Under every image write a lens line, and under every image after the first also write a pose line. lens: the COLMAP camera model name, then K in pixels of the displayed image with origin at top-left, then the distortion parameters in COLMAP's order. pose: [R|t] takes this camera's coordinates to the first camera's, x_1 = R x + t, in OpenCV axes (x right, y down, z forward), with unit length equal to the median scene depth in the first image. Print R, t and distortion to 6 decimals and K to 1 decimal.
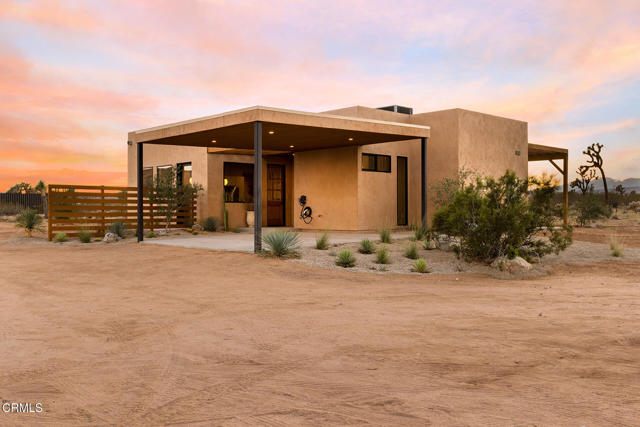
lens RADIAL K [[608.2, 0, 320.0], [0, 608.2, 213.5], [0, 0, 1]] dist [-0.001653, -0.001056]
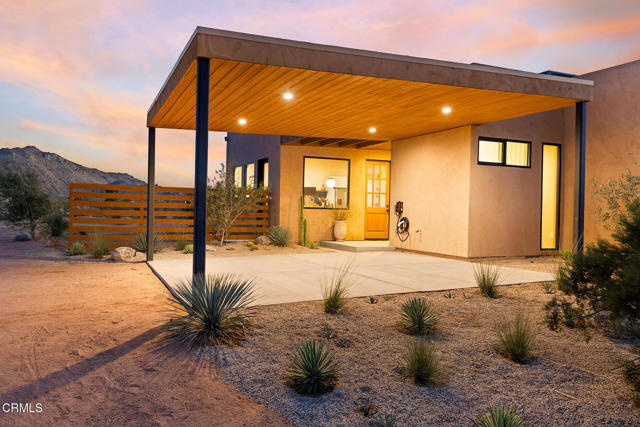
lens RADIAL K [[518.7, 0, 320.0], [0, 518.7, 213.5], [0, 0, 1]] dist [0.007532, 0.003574]
pose [[0.942935, 0.021931, -0.332253, 0.088361], [-0.022570, 0.999743, 0.001935, -0.014657], [0.332210, 0.005674, 0.943188, 0.391912]]
